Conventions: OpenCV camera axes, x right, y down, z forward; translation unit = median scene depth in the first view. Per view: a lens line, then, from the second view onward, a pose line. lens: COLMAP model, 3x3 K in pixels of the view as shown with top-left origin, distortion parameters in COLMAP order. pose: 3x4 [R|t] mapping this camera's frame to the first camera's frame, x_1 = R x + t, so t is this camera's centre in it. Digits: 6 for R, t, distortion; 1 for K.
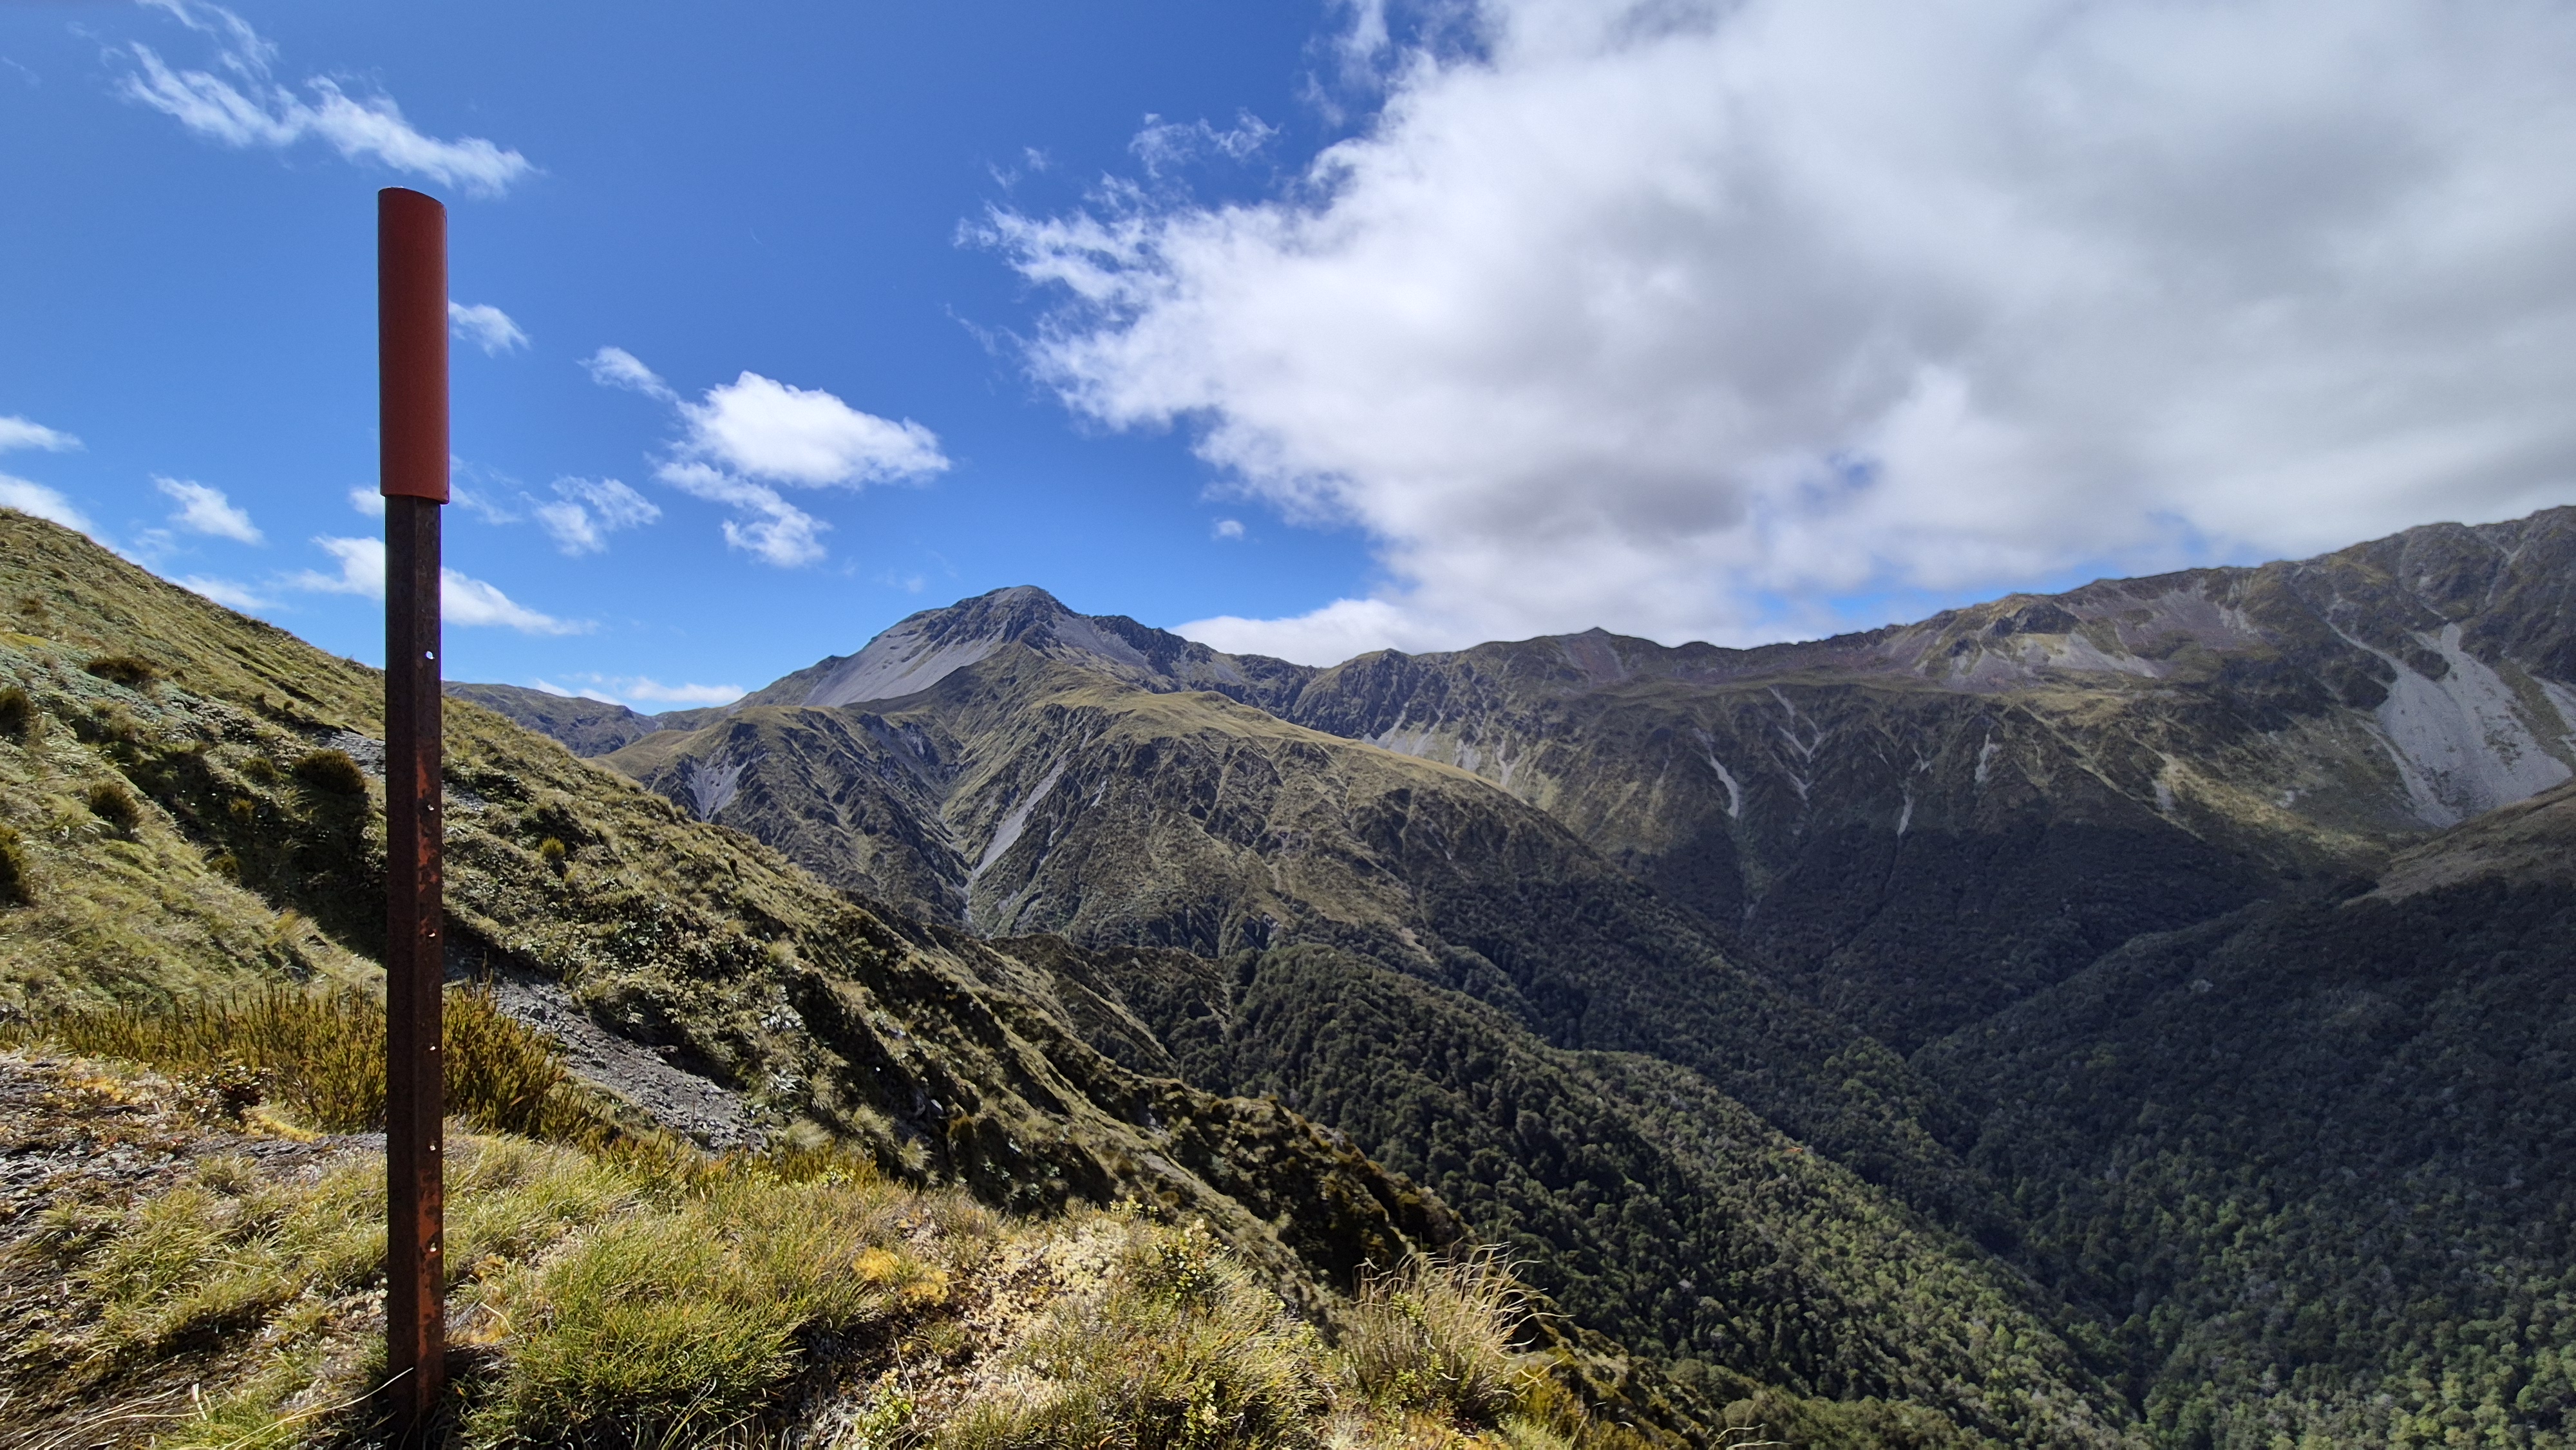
lens RADIAL K [[1127.8, 0, 1288.0], [0, 1127.8, 725.0], [0, 0, 1]] dist [0.000469, -0.000008]
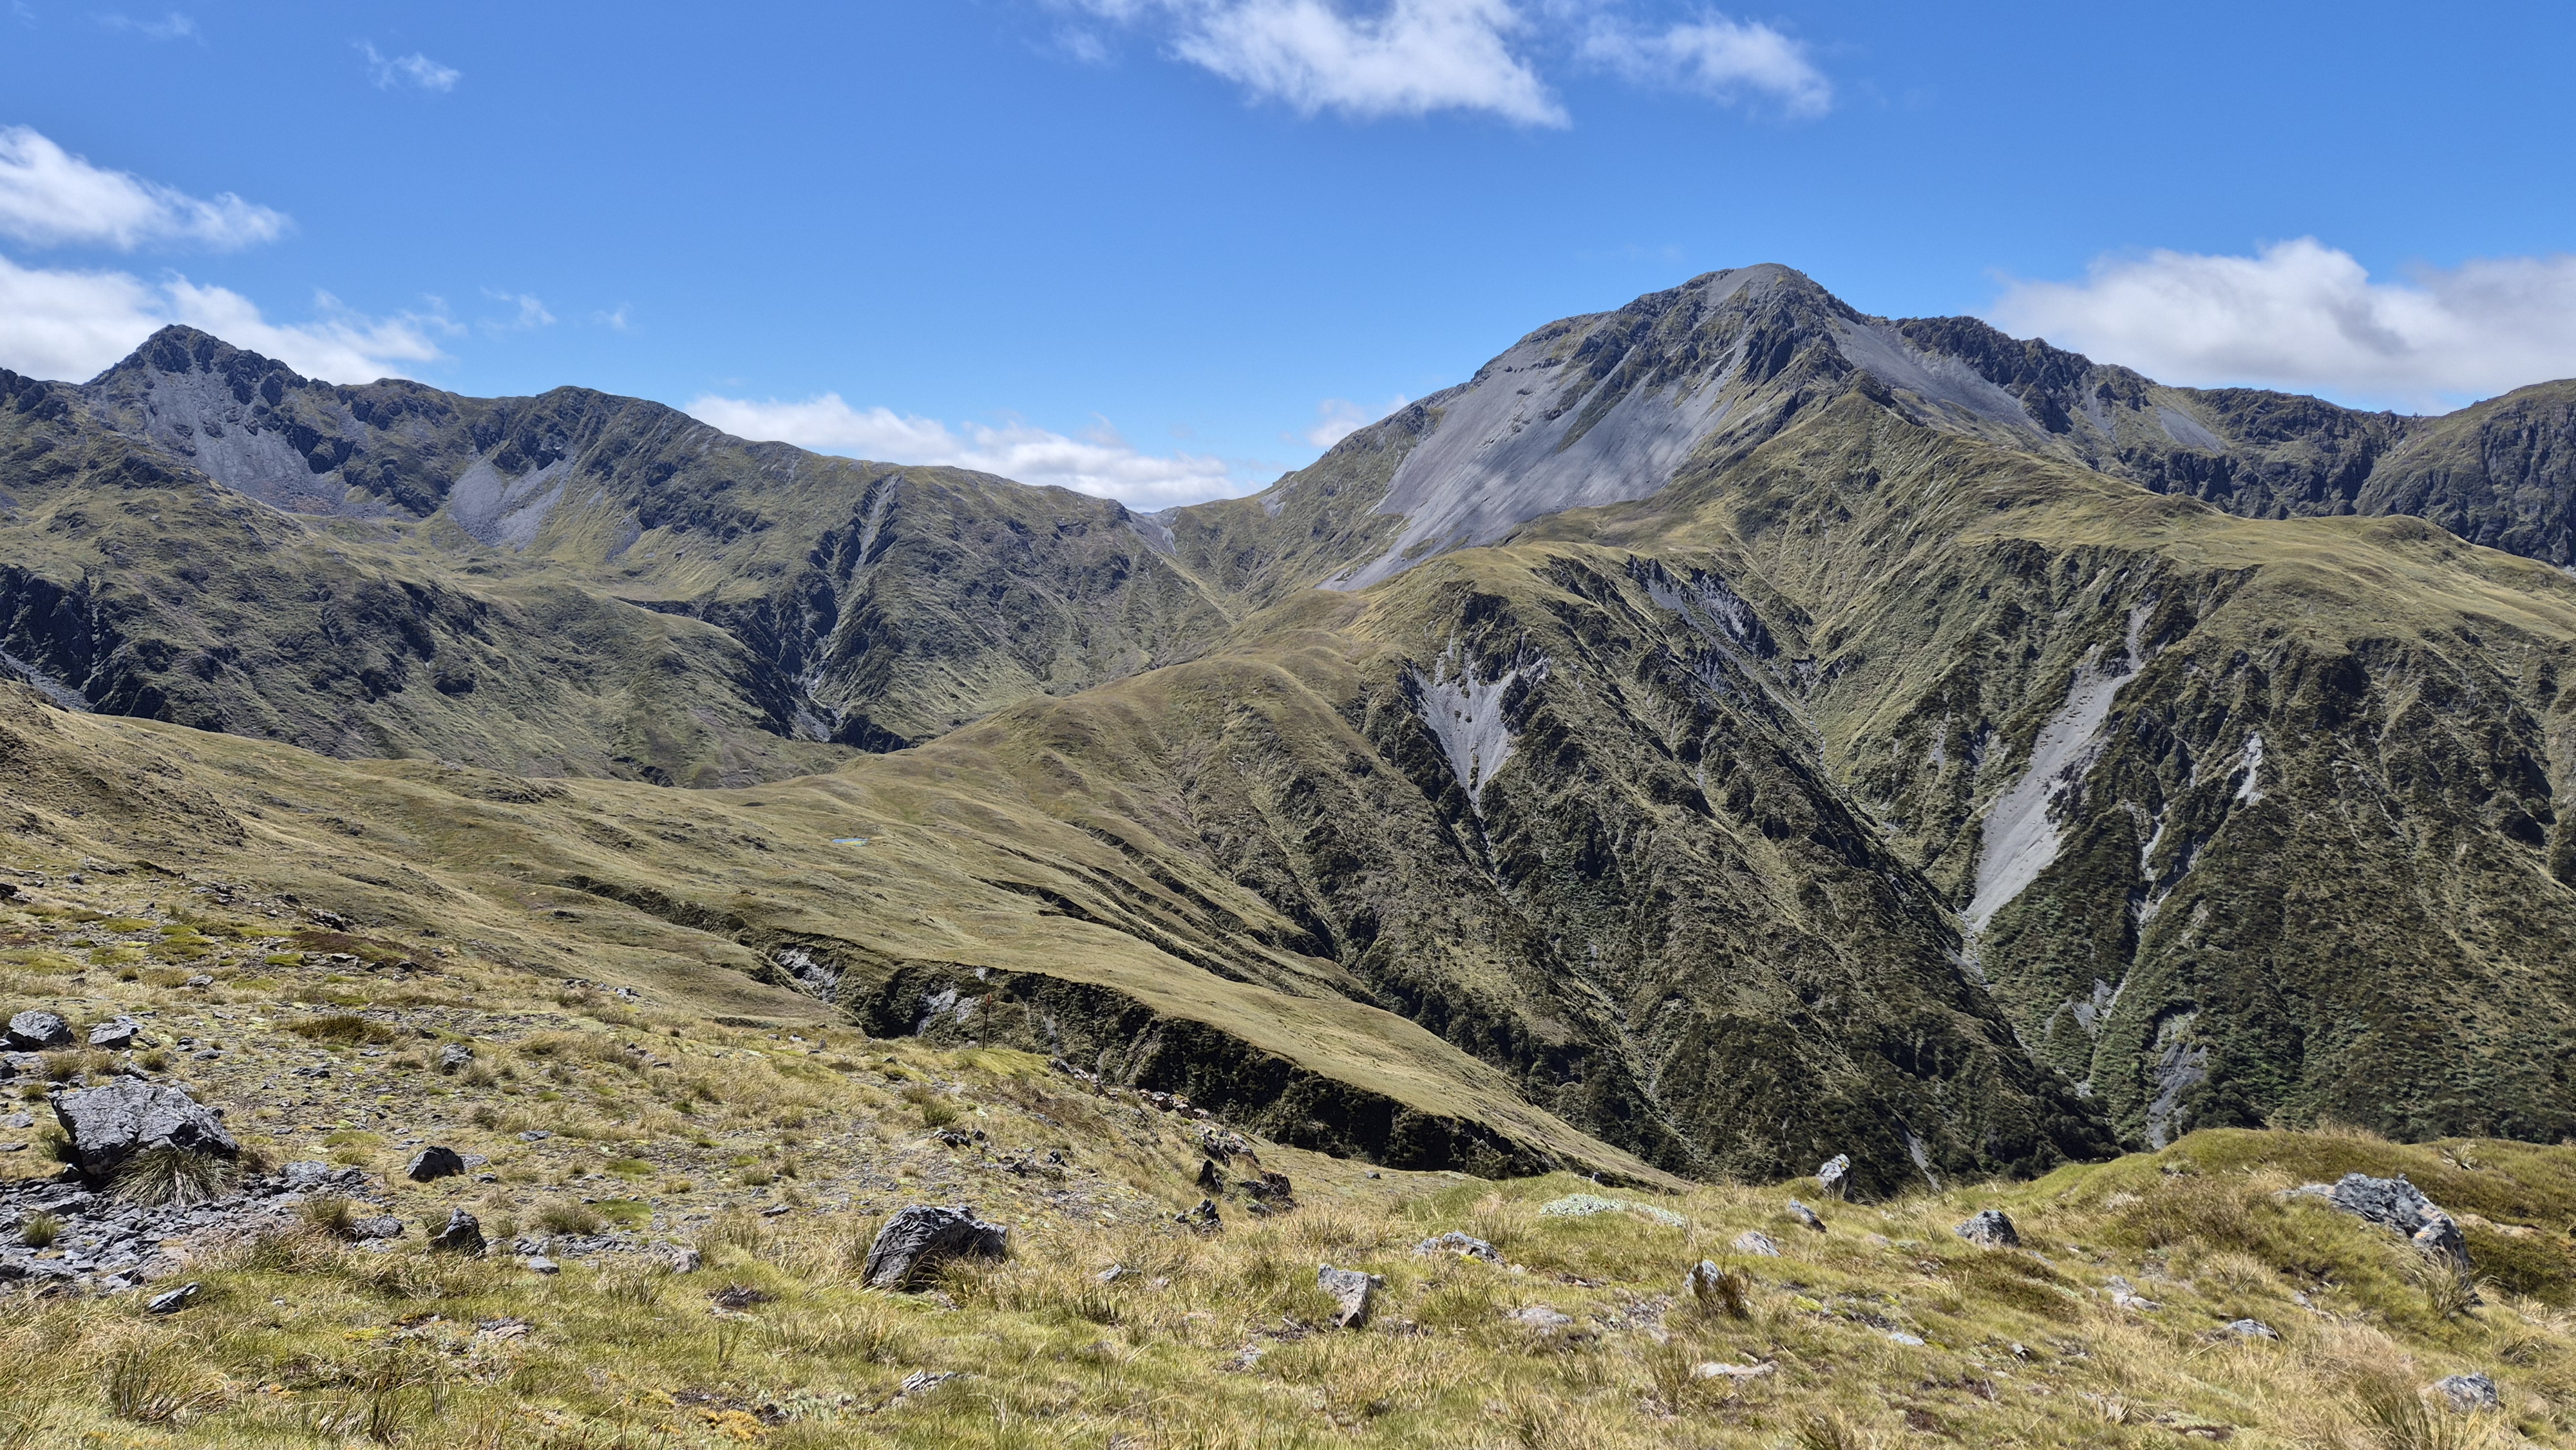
lens RADIAL K [[1890.8, 0, 1288.0], [0, 1890.8, 725.0], [0, 0, 1]] dist [0.128610, -0.112686]
pose [[0.935873, 0.050522, -0.348696, -0.223556], [-0.004789, 0.991399, 0.130789, -0.049932], [0.352305, -0.120732, 0.928065, 0.113614]]
